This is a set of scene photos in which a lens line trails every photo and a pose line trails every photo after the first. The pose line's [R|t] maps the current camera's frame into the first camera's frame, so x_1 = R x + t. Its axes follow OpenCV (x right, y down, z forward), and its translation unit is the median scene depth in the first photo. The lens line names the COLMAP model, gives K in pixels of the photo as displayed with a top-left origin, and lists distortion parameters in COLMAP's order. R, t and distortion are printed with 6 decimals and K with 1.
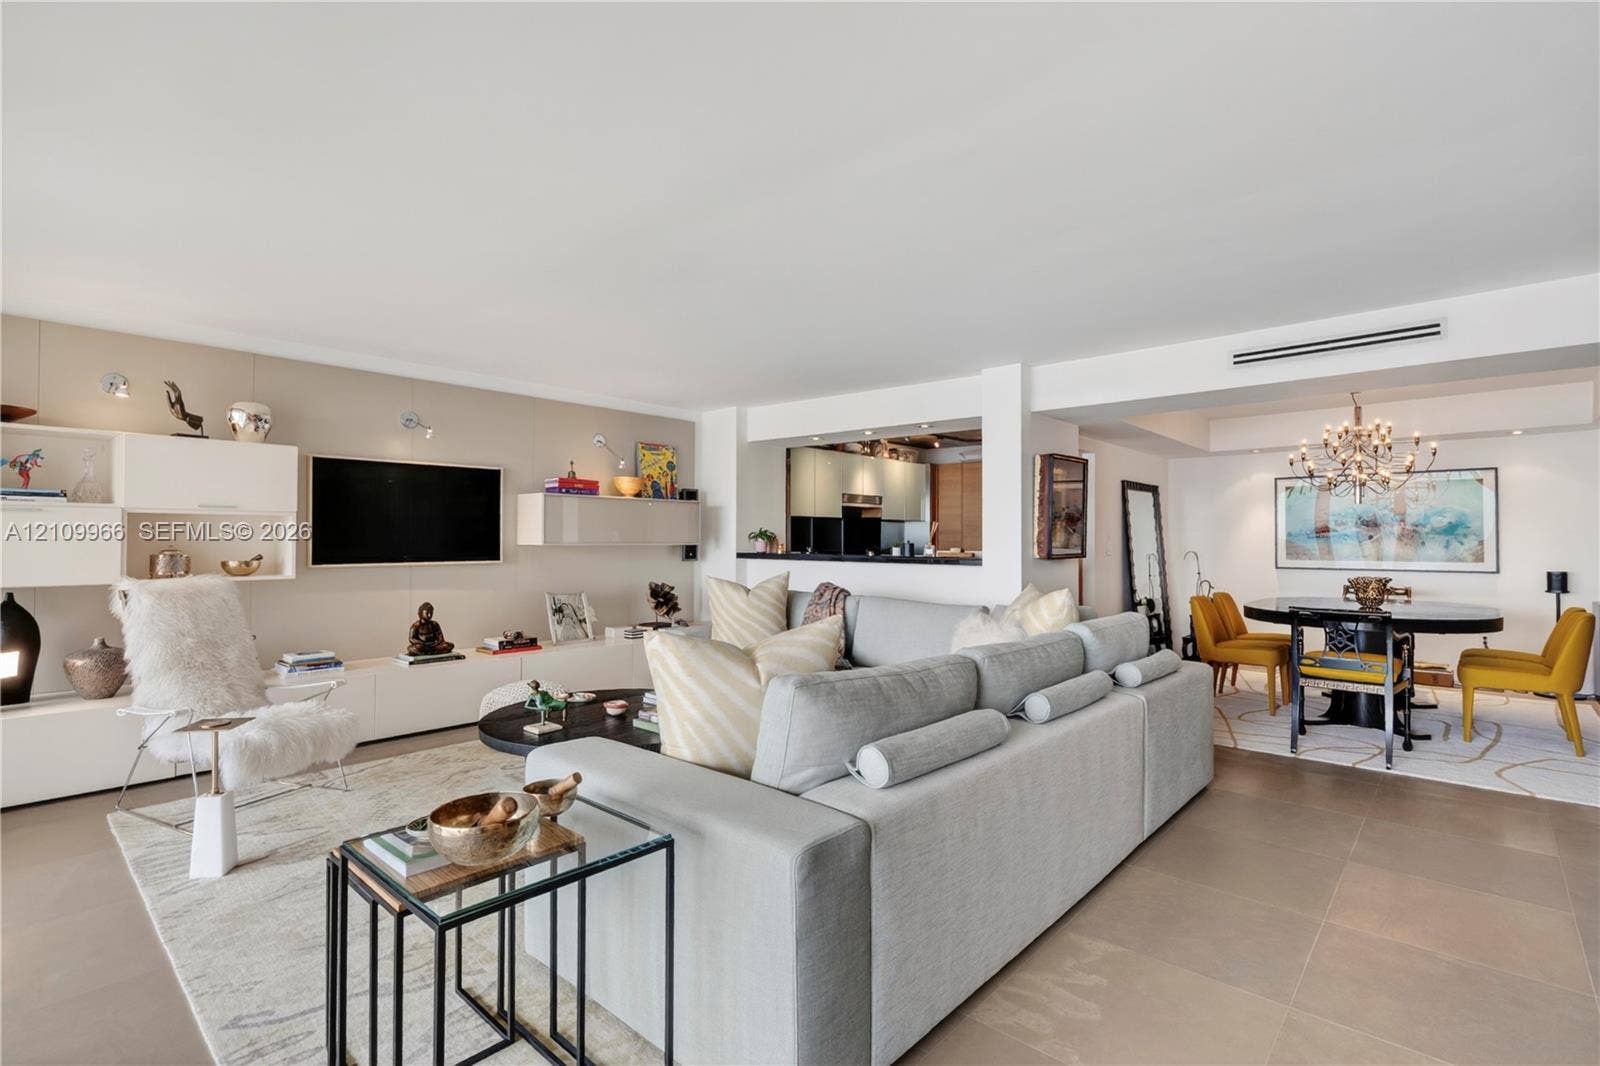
lens RADIAL K [[749.6, 0, 800.7], [0, 749.6, 539.9], [0, 0, 1]] dist [0.002007, -0.000132]
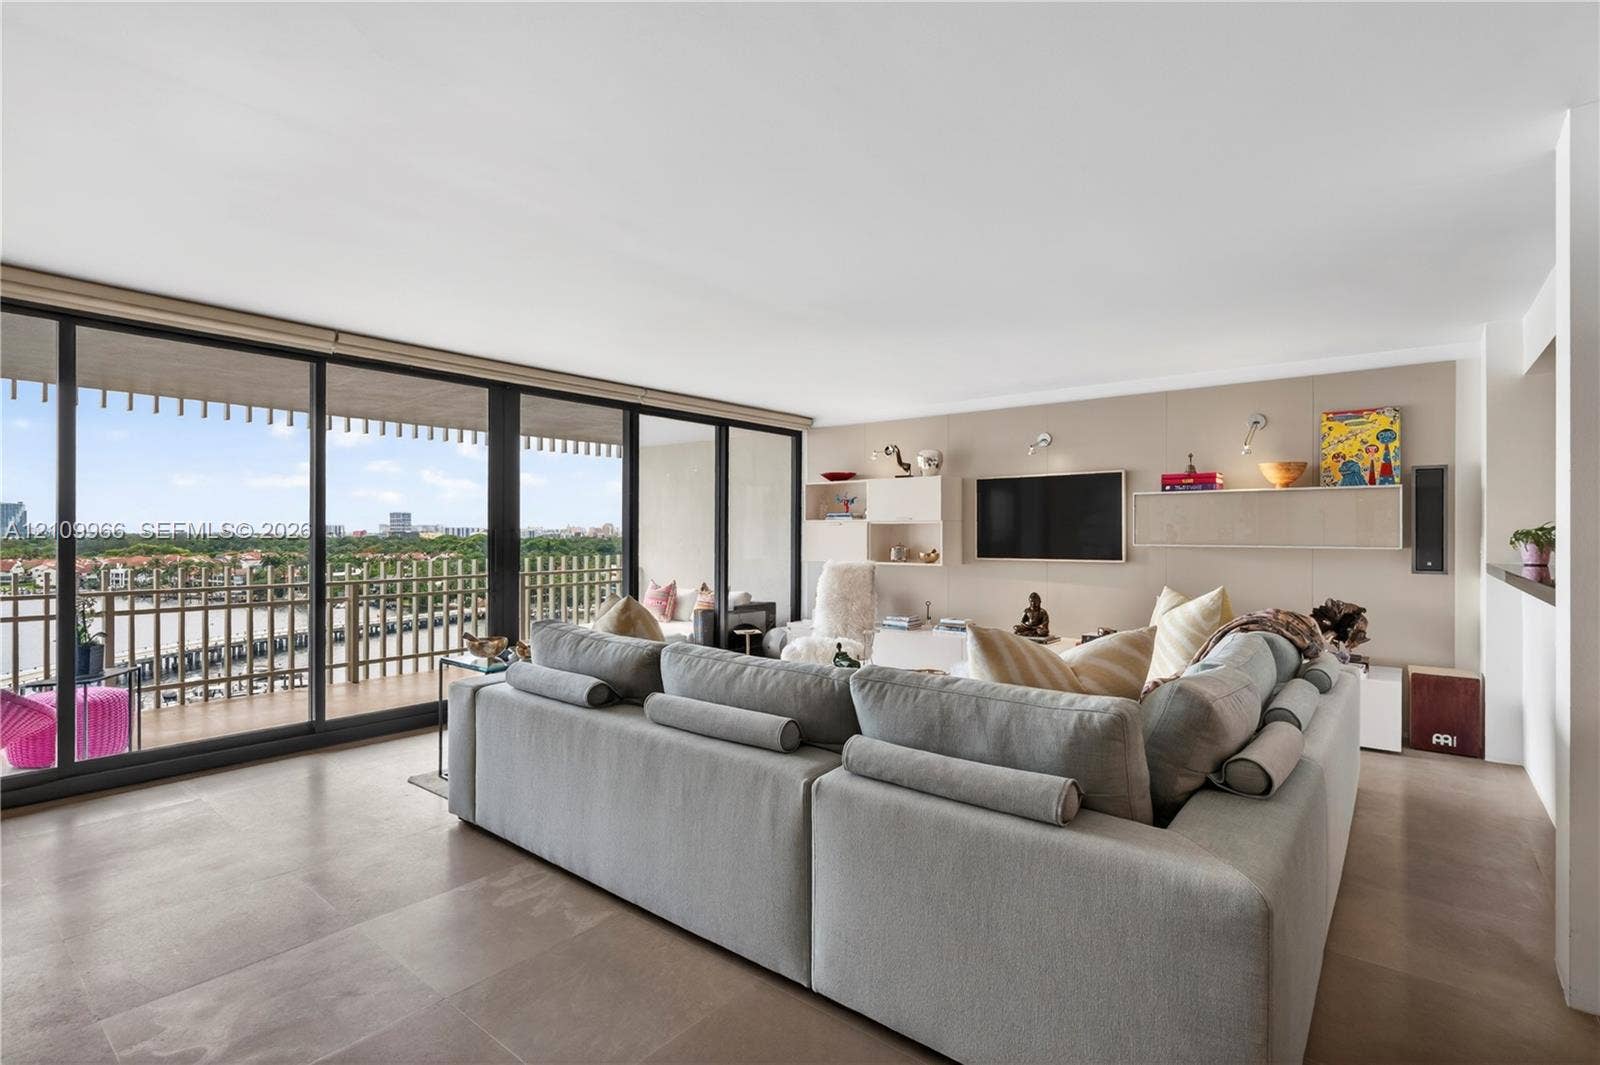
lens RADIAL K [[749.6, 0, 802.8], [0, 749.6, 536.0], [0, 0, 1]] dist [0.002007, -0.000132]
pose [[0.048202, -0.008532, -0.998801, 0.527666], [-0.009531, 0.999914, -0.009001, 0.005996], [0.998792, 0.009954, 0.048117, 0.452818]]
